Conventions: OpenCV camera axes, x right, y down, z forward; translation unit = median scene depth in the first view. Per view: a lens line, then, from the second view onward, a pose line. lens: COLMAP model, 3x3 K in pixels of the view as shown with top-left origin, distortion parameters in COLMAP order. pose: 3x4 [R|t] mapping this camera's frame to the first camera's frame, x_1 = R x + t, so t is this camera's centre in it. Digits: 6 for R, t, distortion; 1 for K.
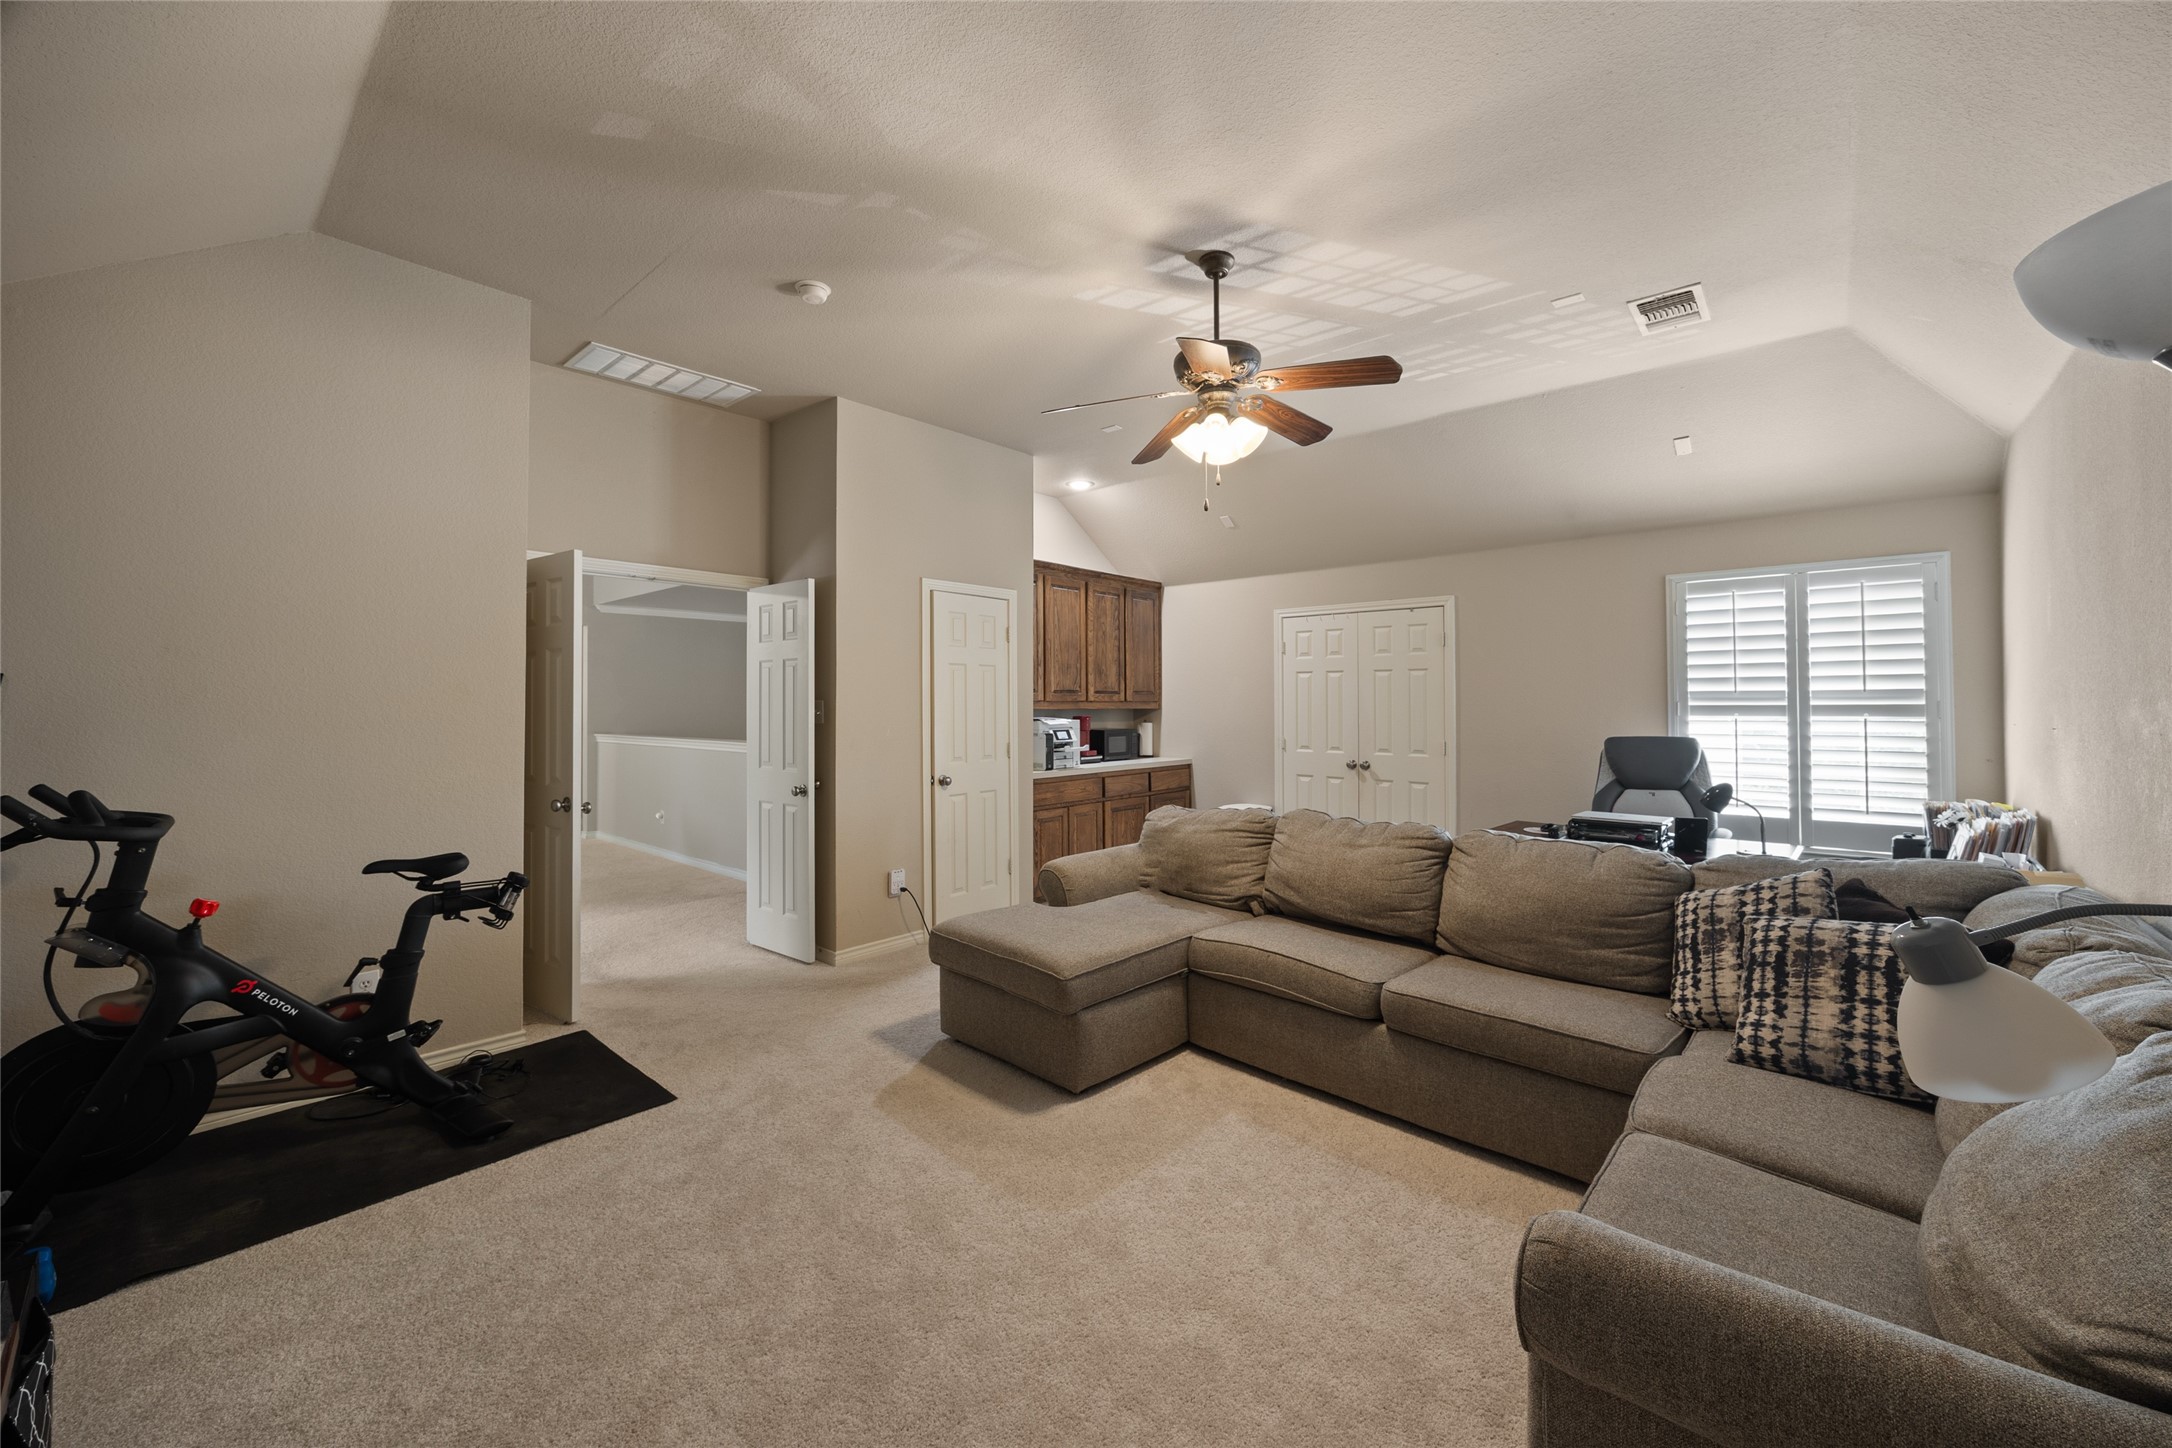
lens RADIAL K [[830.0, 0, 1085.6], [0, 830.0, 683.0], [0, 0, 1]] dist [-0.001506, -0.000047]
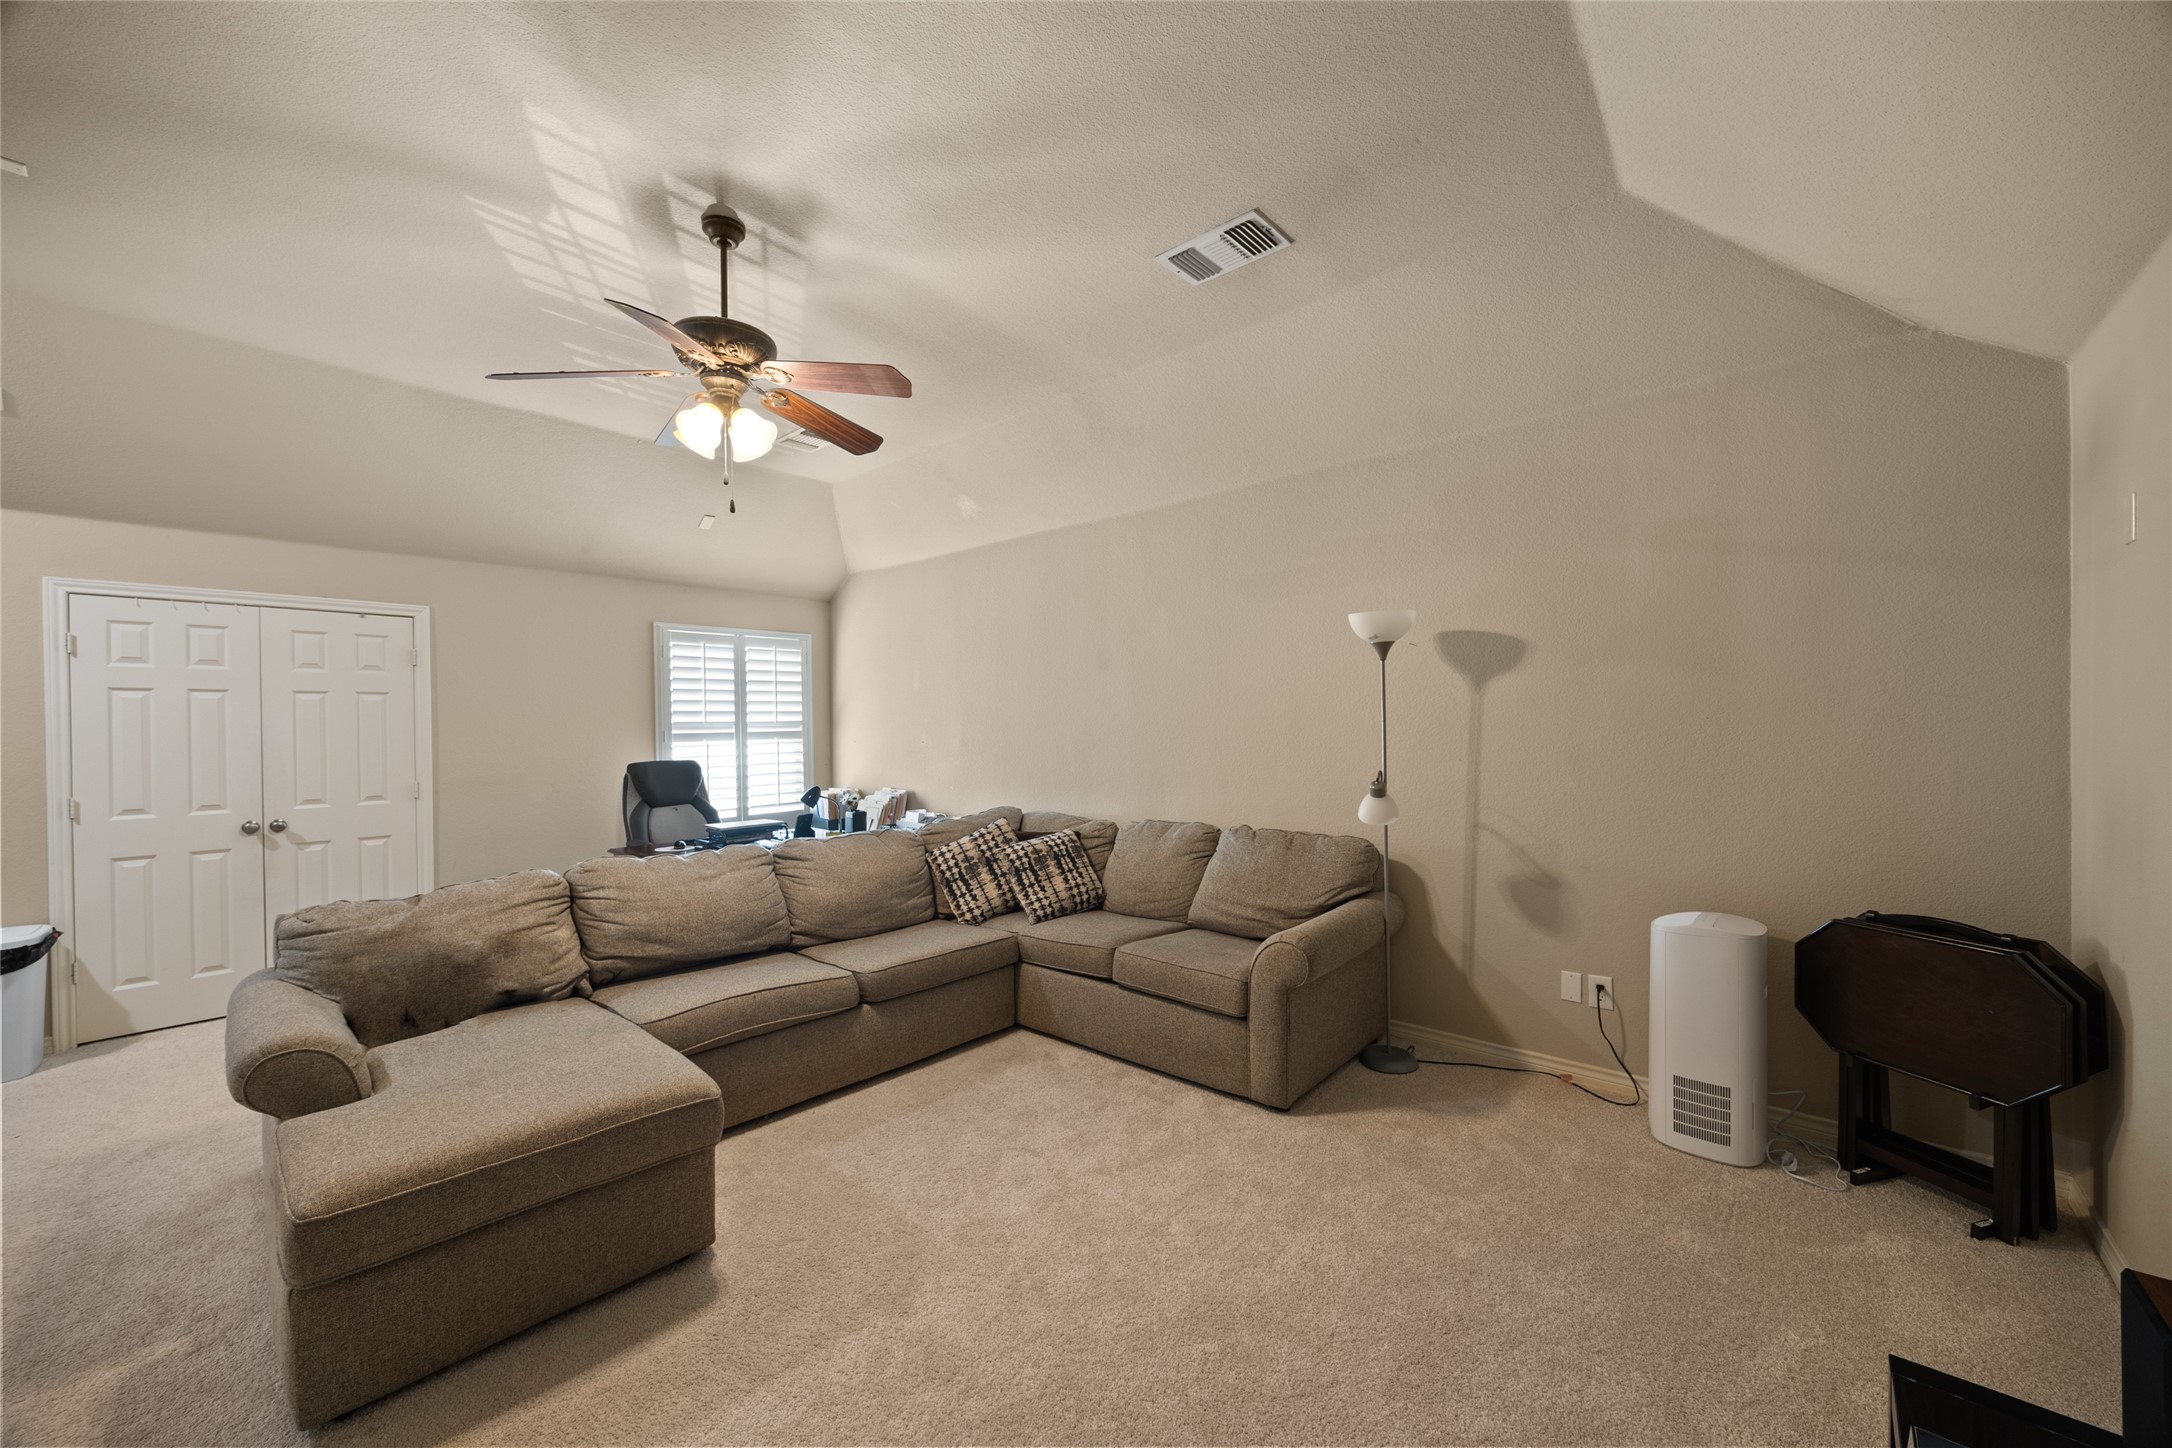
lens RADIAL K [[832.0, 0, 1086.0], [0, 832.0, 724.0], [0, 0, 1]] dist [-0.000222, -0.000045]
pose [[0.001332, 0.001048, 0.999999, -0.628688], [-0.009641, 0.999953, -0.001035, 0.011147], [-0.999953, -0.009639, 0.001342, 0.533192]]
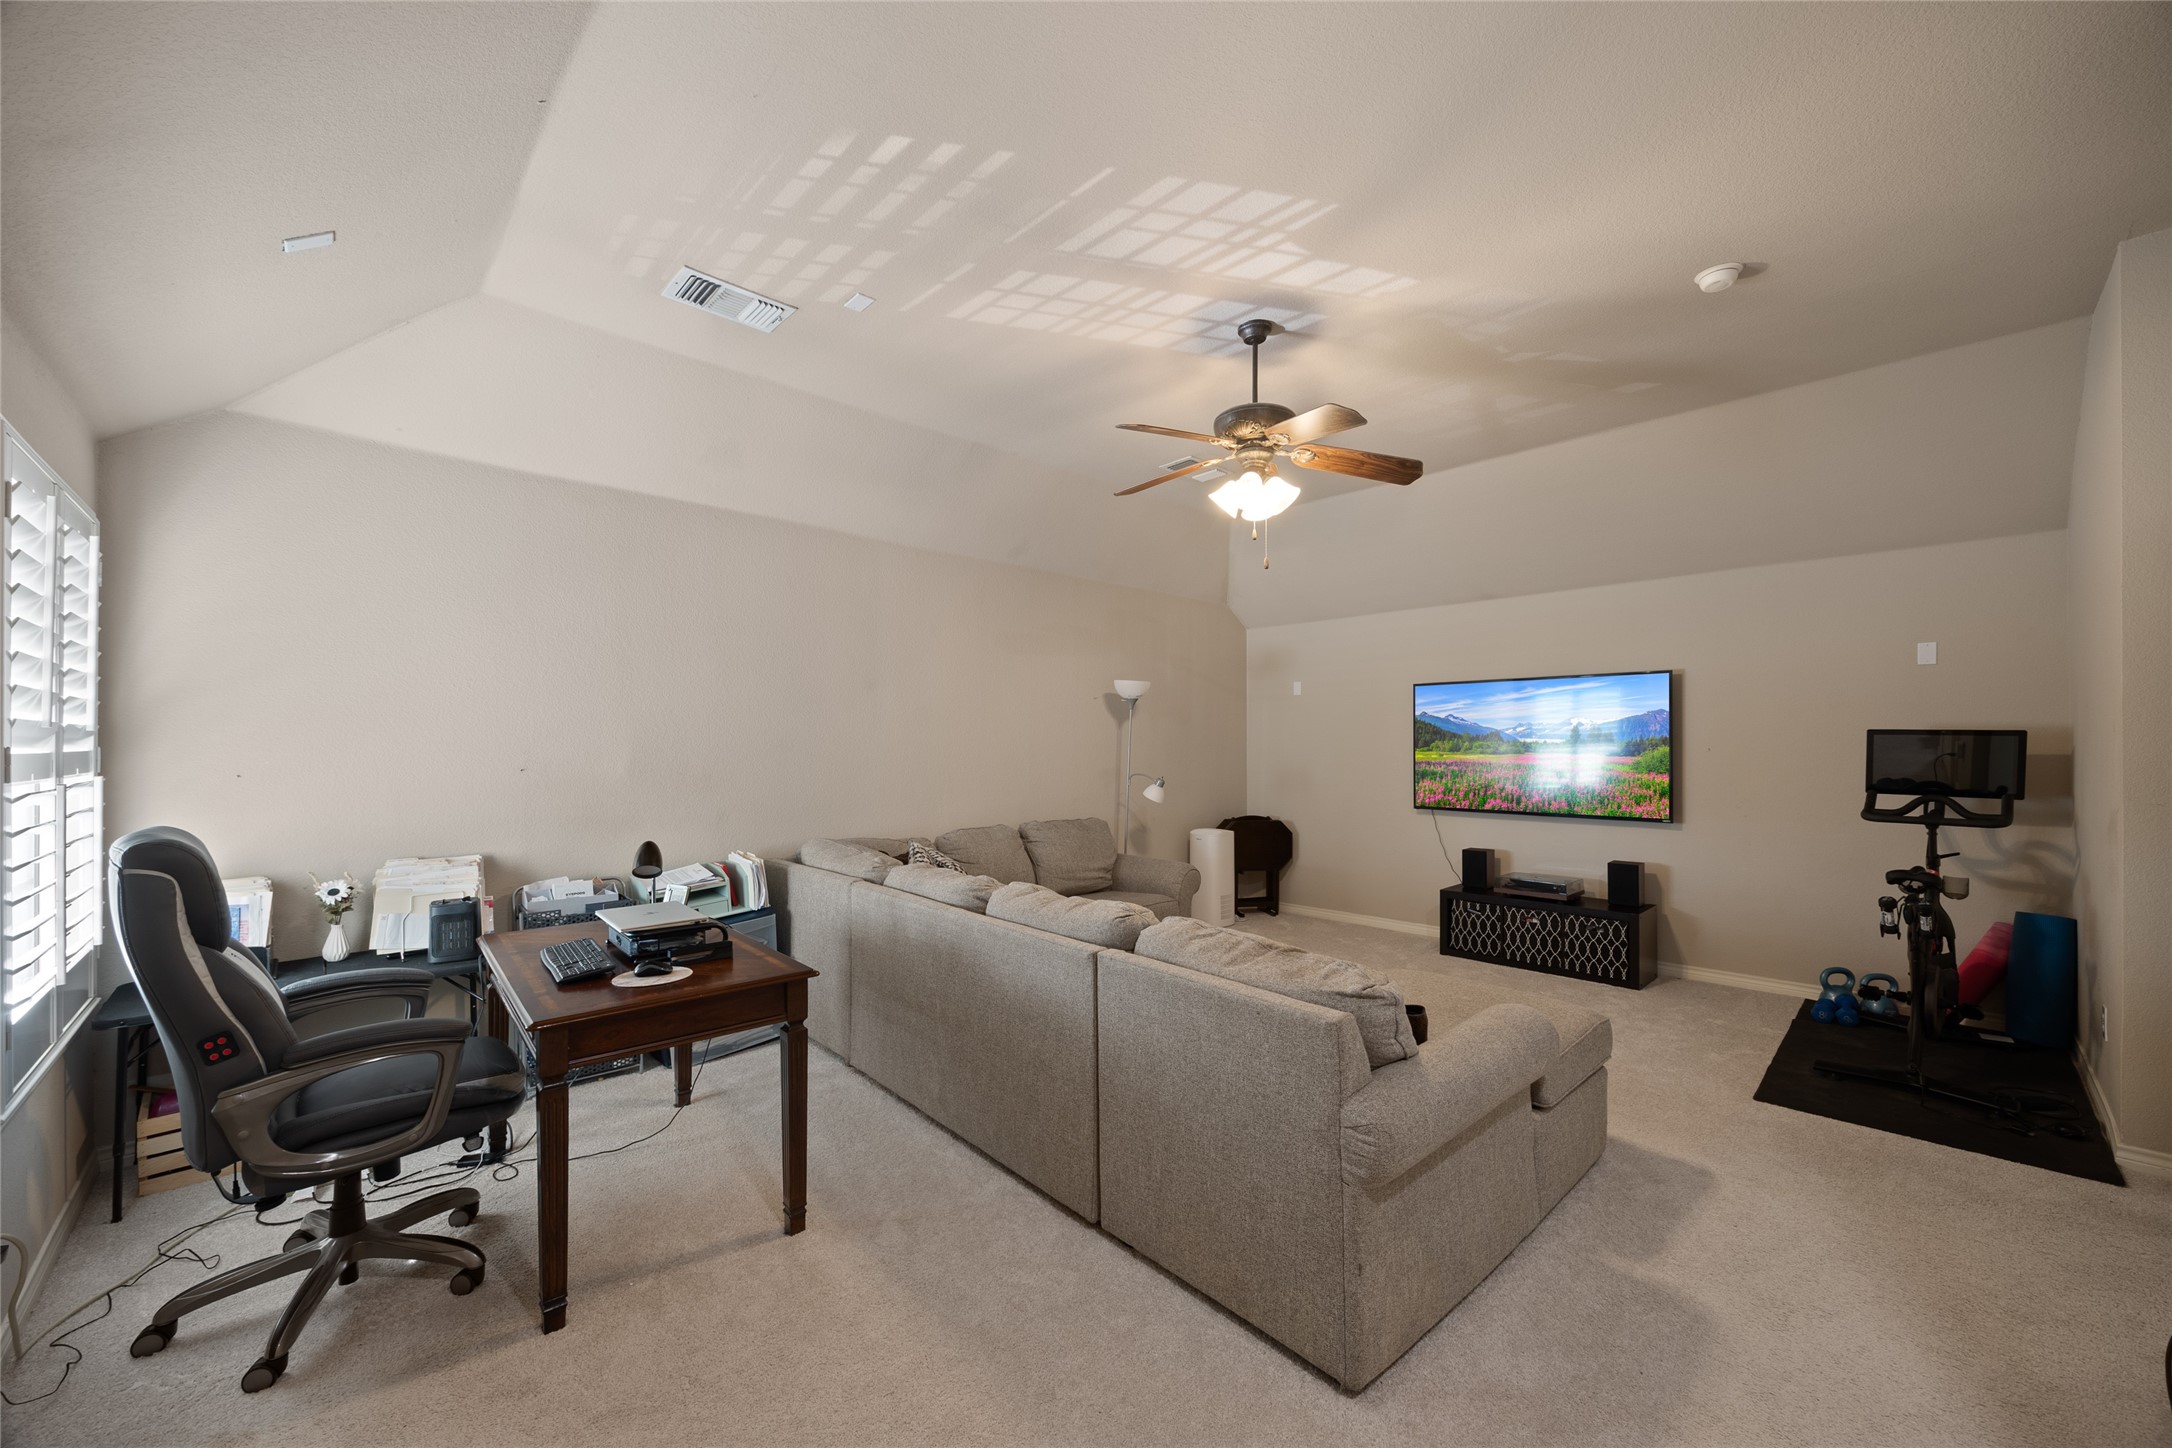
lens RADIAL K [[865.5, 0, 1093.9], [0, 865.5, 741.6], [0, 0, 1]] dist [0.001022, 0.000126]
pose [[-0.998519, 0.001148, 0.054387, 0.264520], [-0.000200, 0.999693, -0.024762, 0.037524], [-0.054398, -0.024736, -0.998213, 1.827324]]
